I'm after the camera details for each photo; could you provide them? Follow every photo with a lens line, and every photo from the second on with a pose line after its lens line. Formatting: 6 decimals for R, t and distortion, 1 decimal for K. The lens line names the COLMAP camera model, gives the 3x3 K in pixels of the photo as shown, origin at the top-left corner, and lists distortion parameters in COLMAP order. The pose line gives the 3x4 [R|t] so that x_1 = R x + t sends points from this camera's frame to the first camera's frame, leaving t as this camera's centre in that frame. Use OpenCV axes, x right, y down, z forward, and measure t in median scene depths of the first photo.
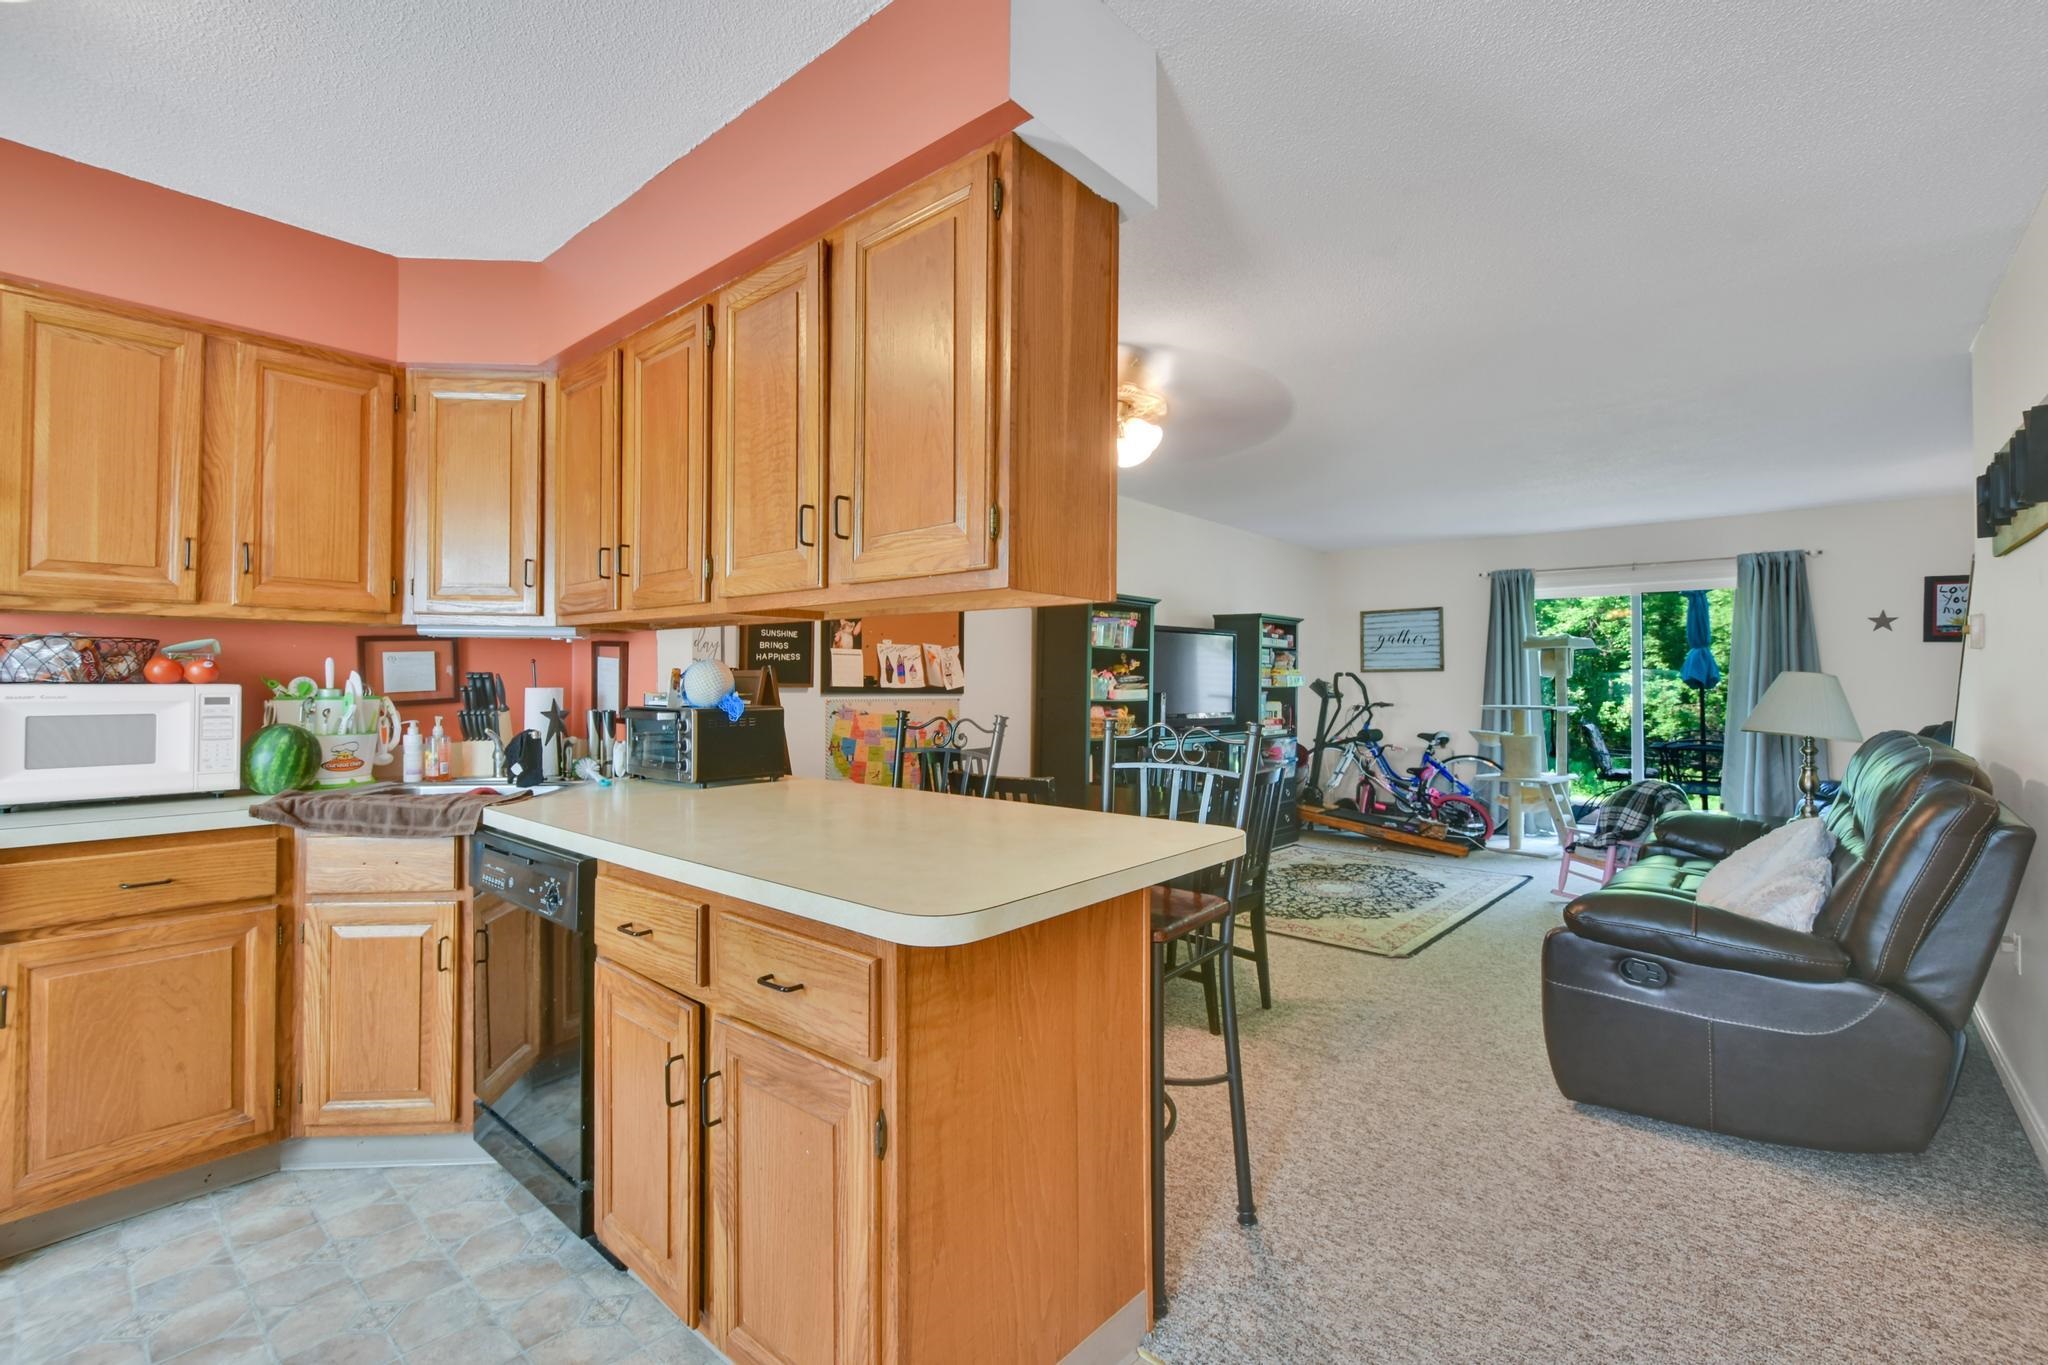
lens RADIAL K [[931.4, 0, 1004.2], [0, 931.4, 655.4], [0, 0, 1]] dist [0.007177, -0.007489]
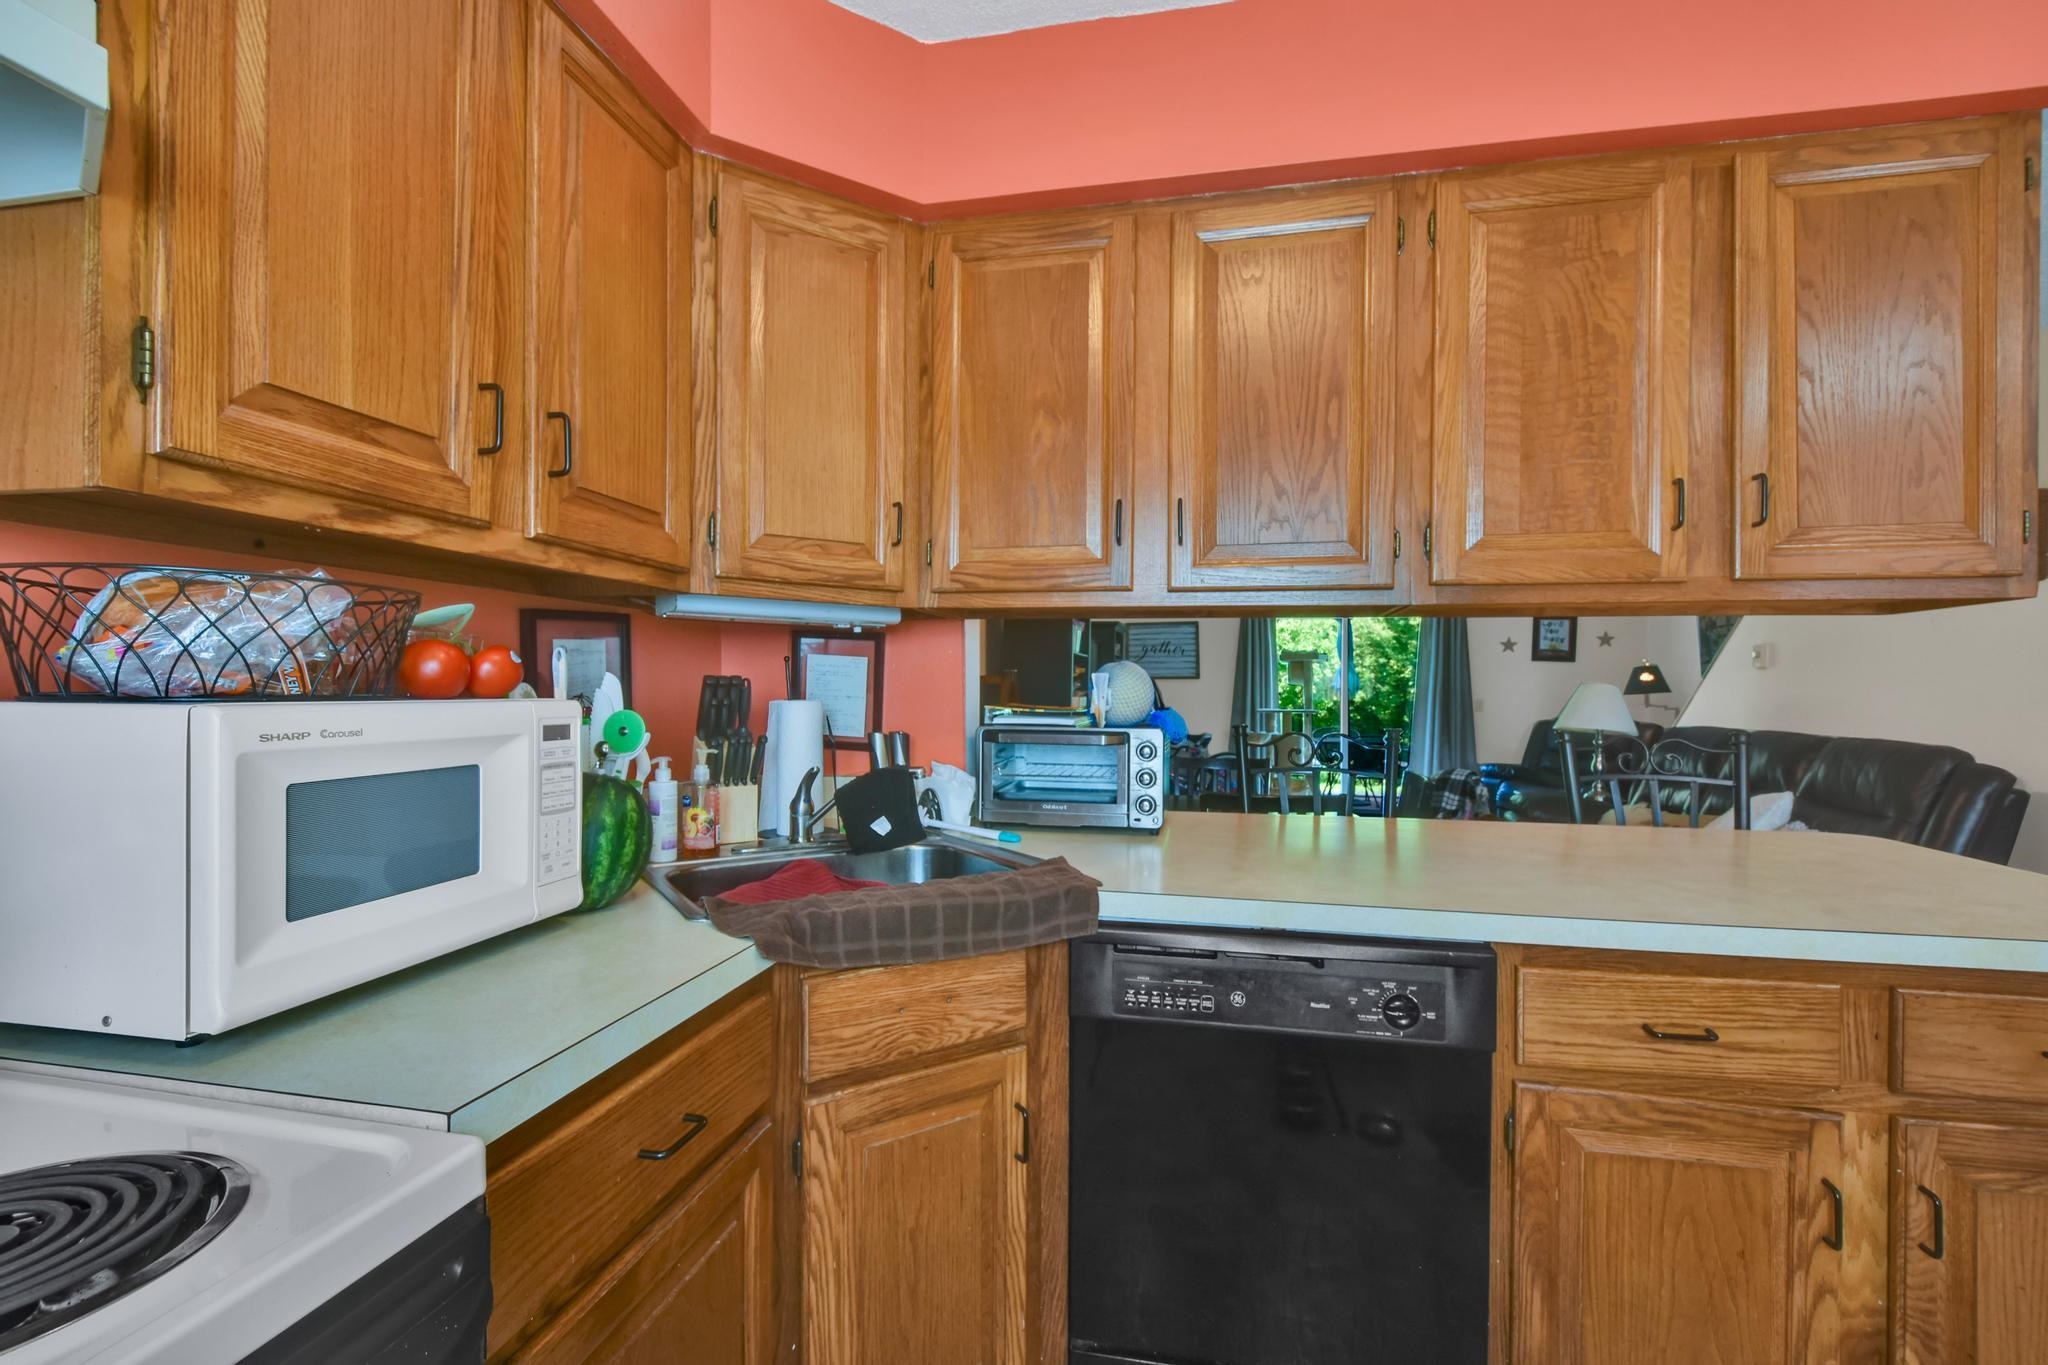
lens RADIAL K [[931.4, 0, 971.7], [0, 931.4, 683.8], [0, 0, 1]] dist [0.007177, -0.007489]
pose [[0.862927, 0.004656, 0.505307, -0.945245], [-0.018342, 0.999587, 0.022113, 0.008991], [-0.504995, -0.028350, 0.862656, 0.493035]]
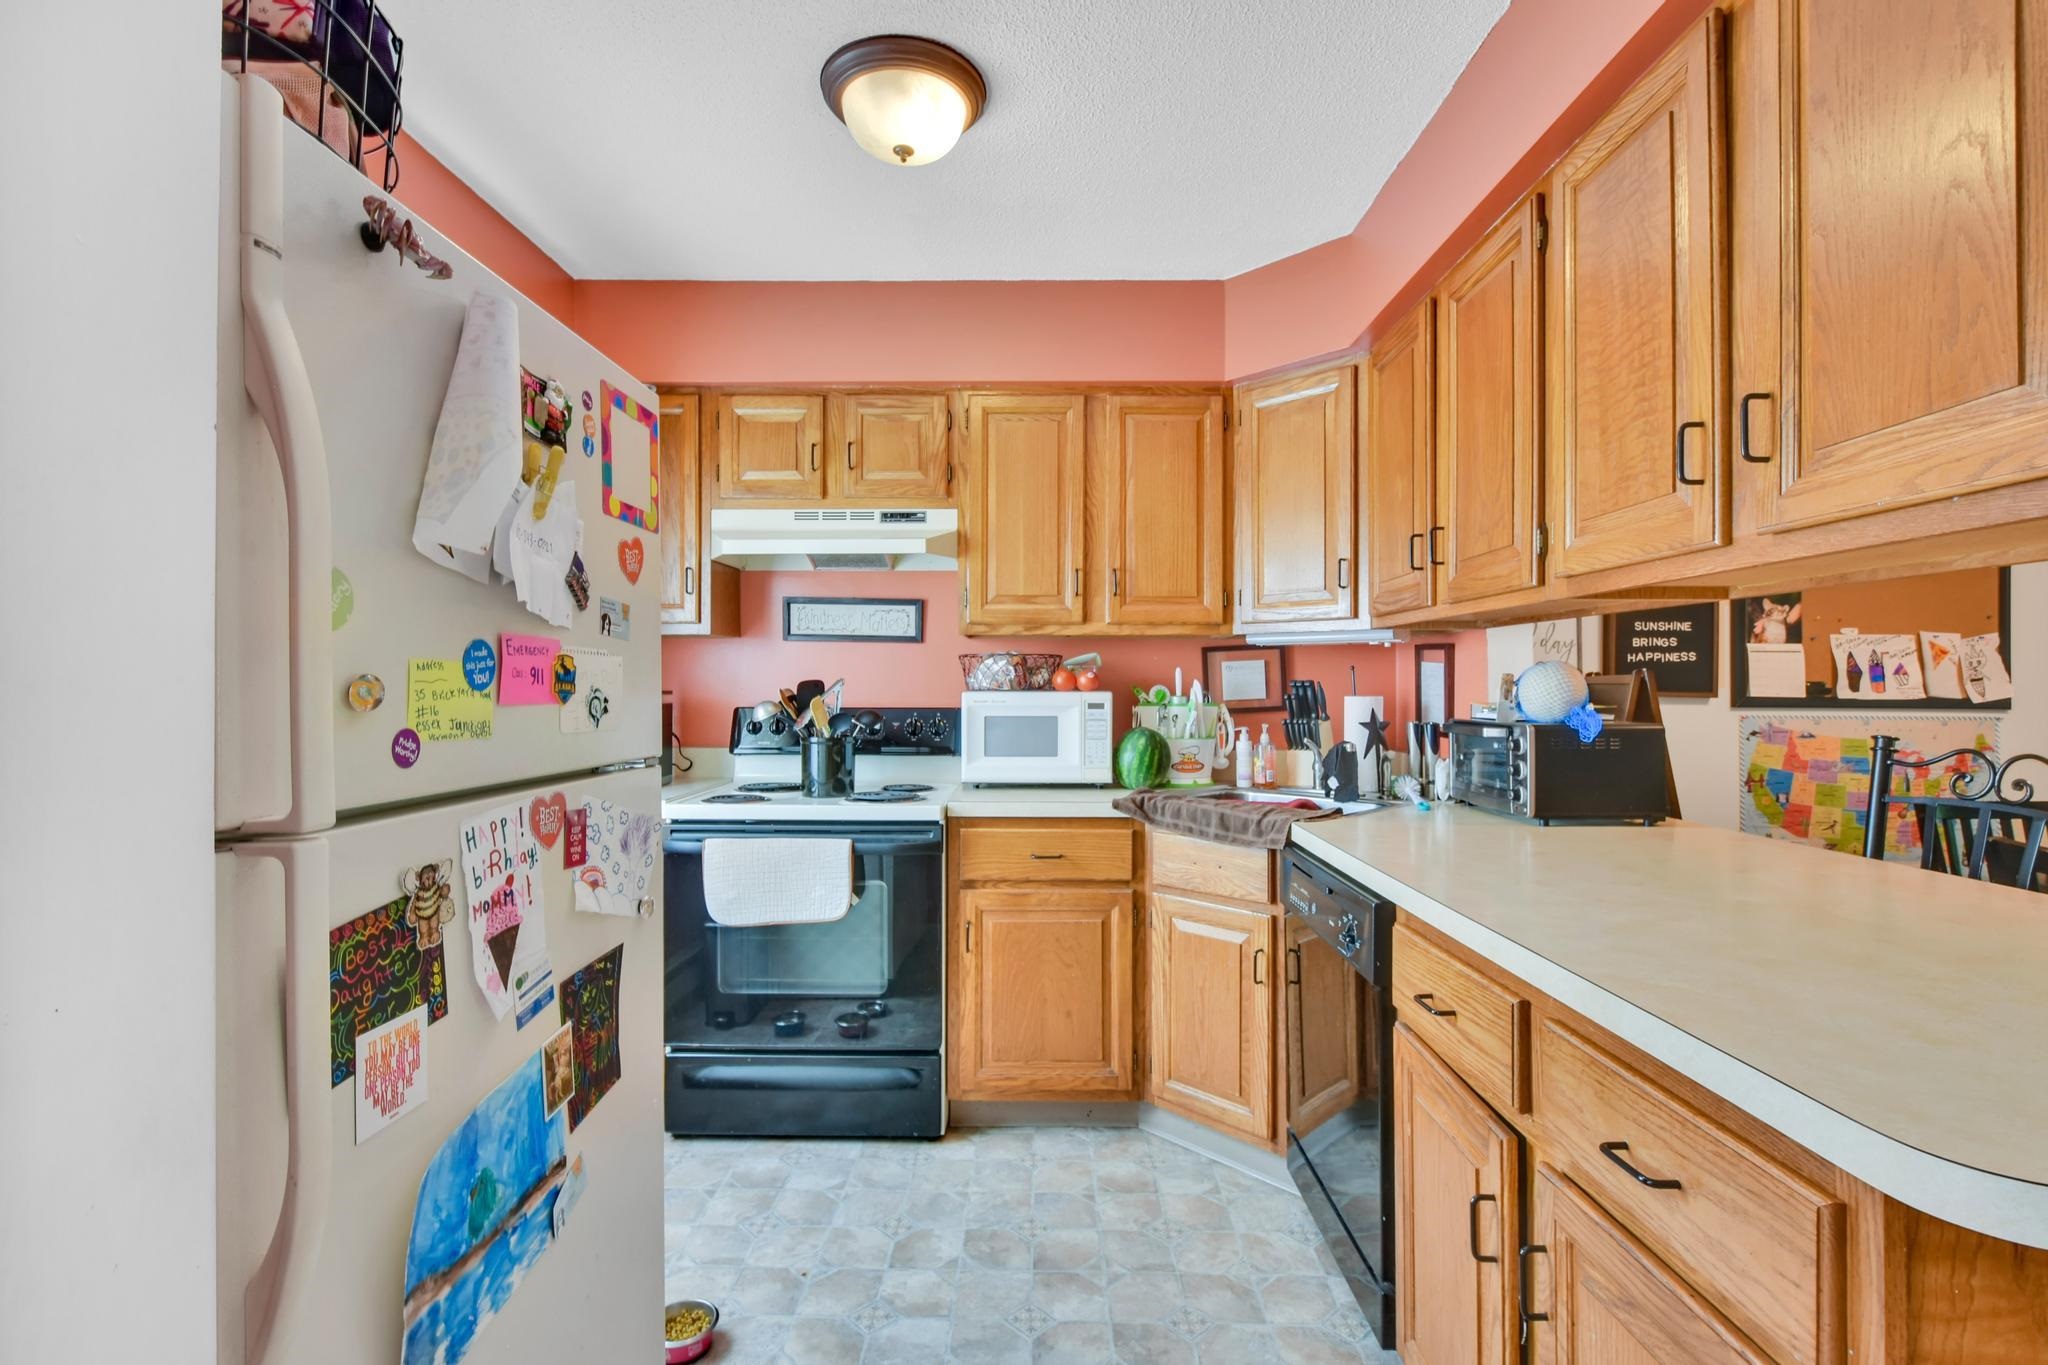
lens RADIAL K [[931.4, 0, 1033.1], [0, 931.4, 683.7], [0, 0, 1]] dist [0.007177, -0.007489]
pose [[0.665442, -0.003611, -0.746441, -0.024080], [0.020586, 0.999697, 0.013516, 0.003571], [0.746166, -0.024360, 0.665314, 0.170169]]
